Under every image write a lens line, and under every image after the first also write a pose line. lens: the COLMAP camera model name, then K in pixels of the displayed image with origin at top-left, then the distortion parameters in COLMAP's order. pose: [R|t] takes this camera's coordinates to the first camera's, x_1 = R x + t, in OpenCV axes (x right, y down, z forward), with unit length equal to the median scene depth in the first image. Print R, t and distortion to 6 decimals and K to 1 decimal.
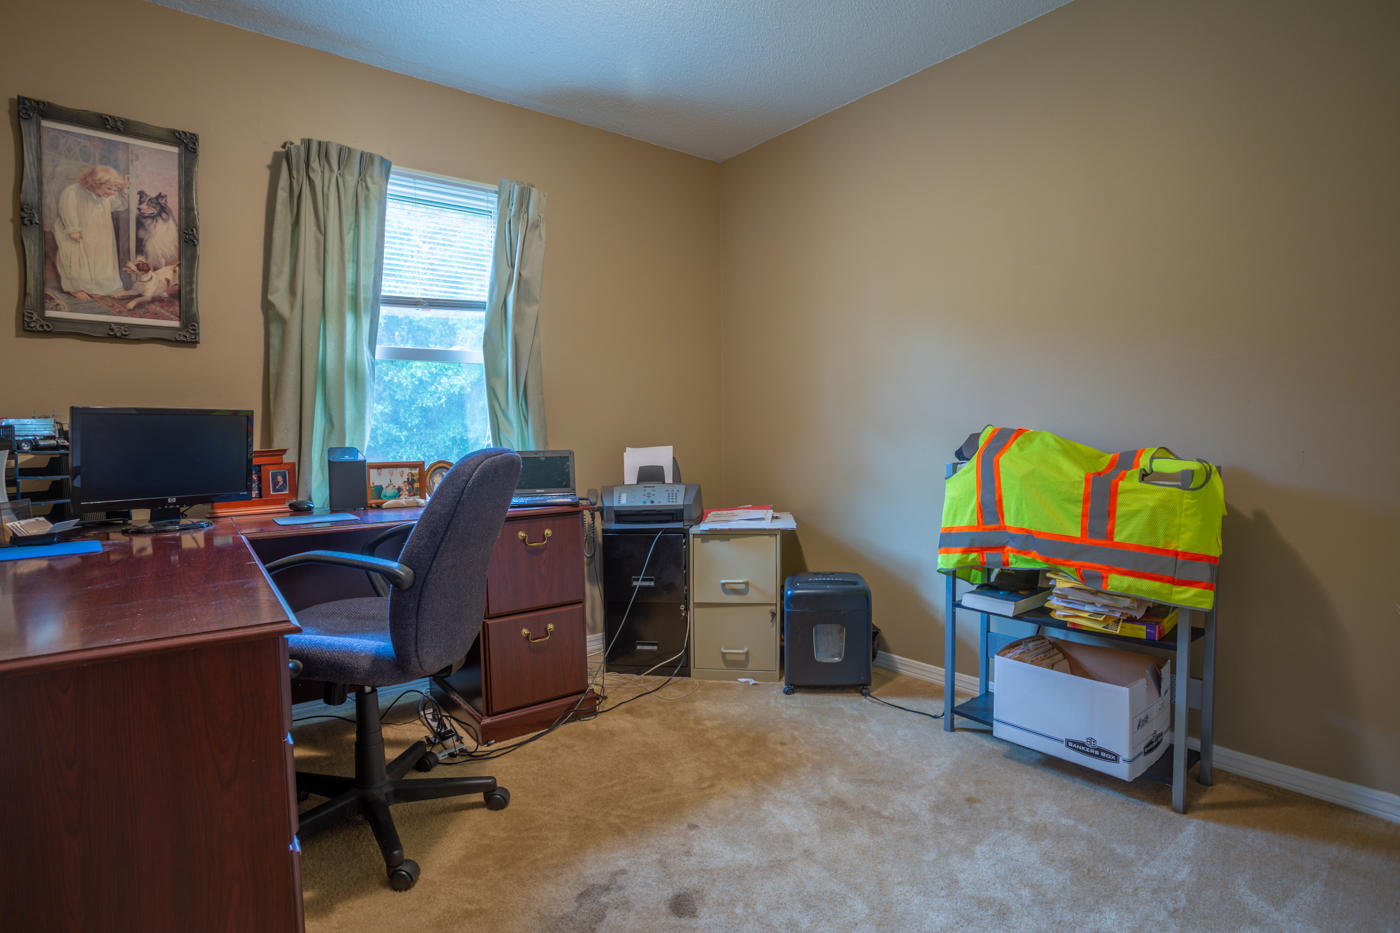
lens RADIAL K [[702.3, 0, 688.6], [0, 702.3, 462.4], [0, 0, 1]] dist [-0.045110, 0.009882]
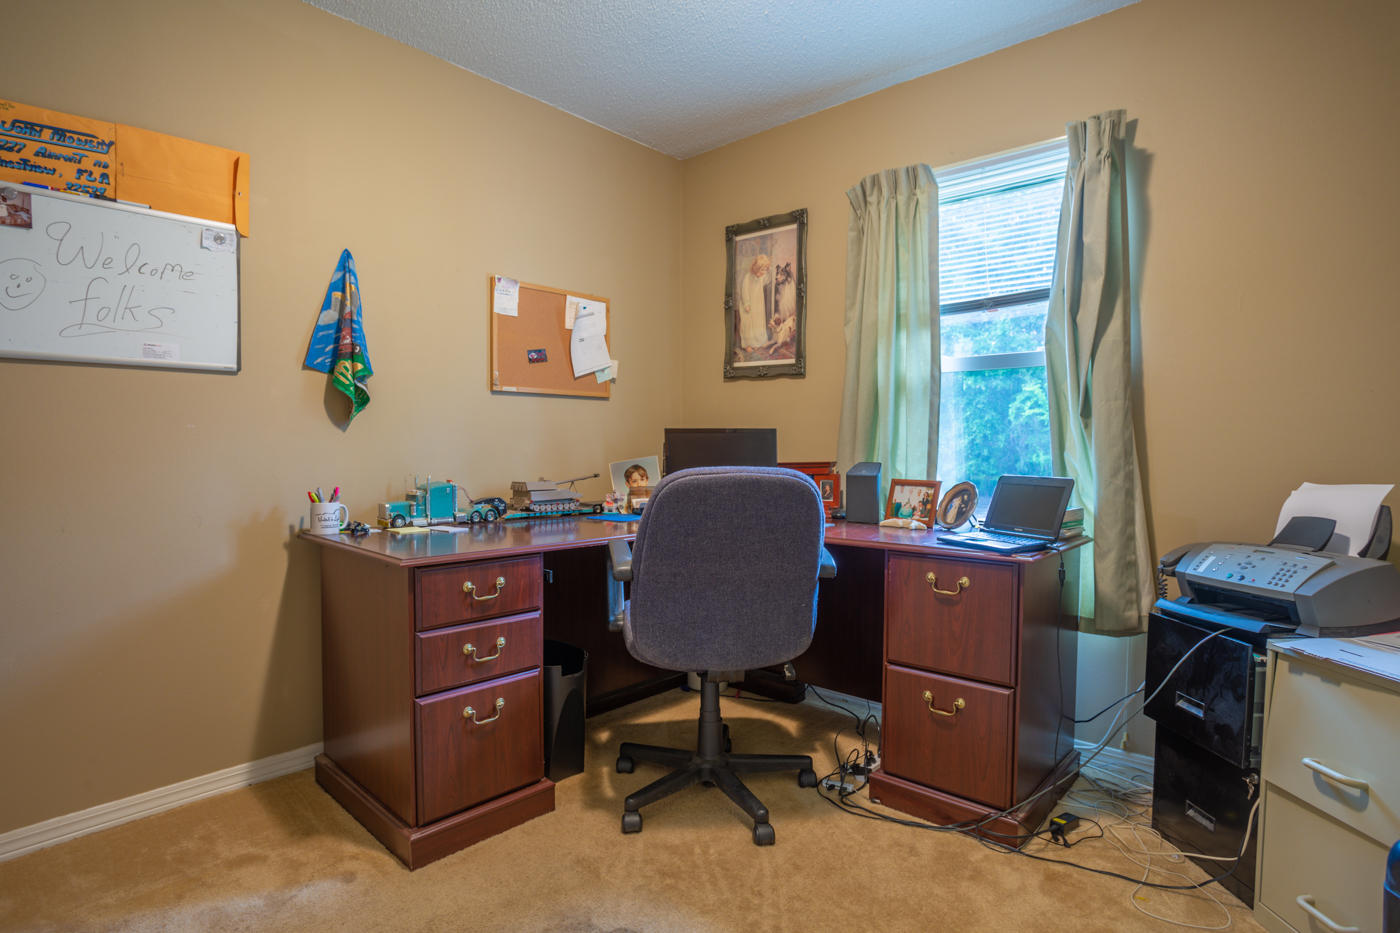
lens RADIAL K [[702.3, 0, 688.5], [0, 702.3, 459.5], [0, 0, 1]] dist [-0.045110, 0.009882]
pose [[0.199398, 0.032033, -0.979395, 0.509747], [-0.051539, 0.998425, 0.022162, -0.037715], [0.978562, 0.046058, 0.200735, 0.558398]]
